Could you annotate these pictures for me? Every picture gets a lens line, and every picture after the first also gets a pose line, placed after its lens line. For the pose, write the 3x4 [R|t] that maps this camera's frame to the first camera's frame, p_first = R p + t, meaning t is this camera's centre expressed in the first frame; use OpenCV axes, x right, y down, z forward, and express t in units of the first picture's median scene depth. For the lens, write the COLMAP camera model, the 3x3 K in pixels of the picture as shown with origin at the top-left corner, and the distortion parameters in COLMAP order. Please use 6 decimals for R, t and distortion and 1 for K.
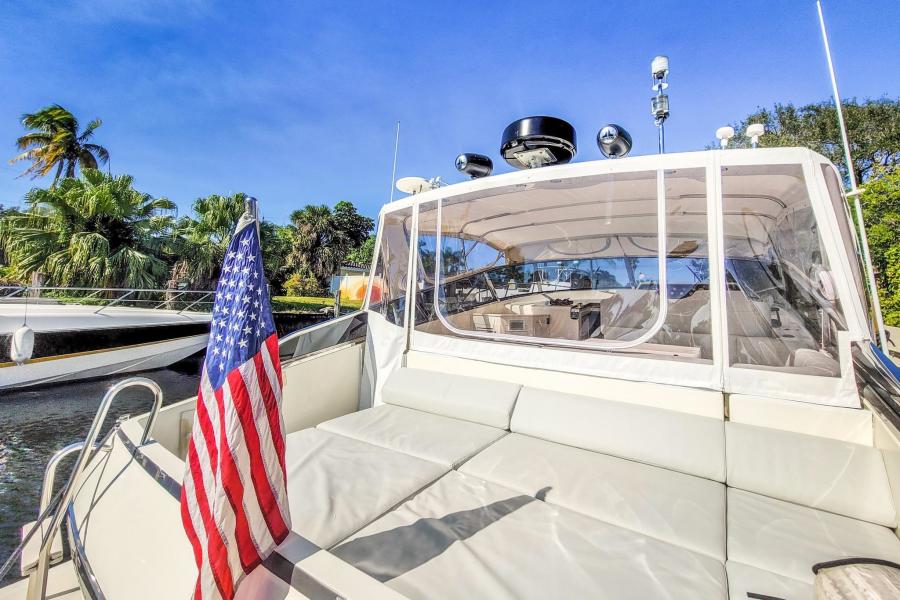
lens RADIAL K [[386.6, 0, 449.7], [0, 386.6, 265.7], [0, 0, 1]] dist [-0.020307, 0.000015]
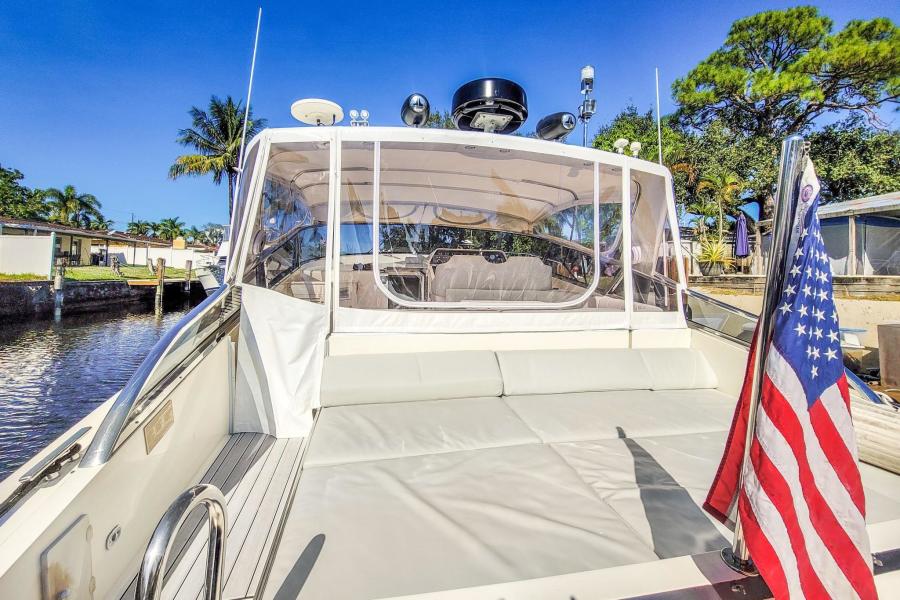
lens RADIAL K [[386.6, 0, 449.7], [0, 386.6, 265.7], [0, 0, 1]] dist [-0.020307, 0.000015]
pose [[0.698254, -0.017506, 0.715636, -0.629128], [-0.056826, 0.995191, 0.079791, 0.013622], [-0.713591, -0.096381, 0.693901, 0.399745]]
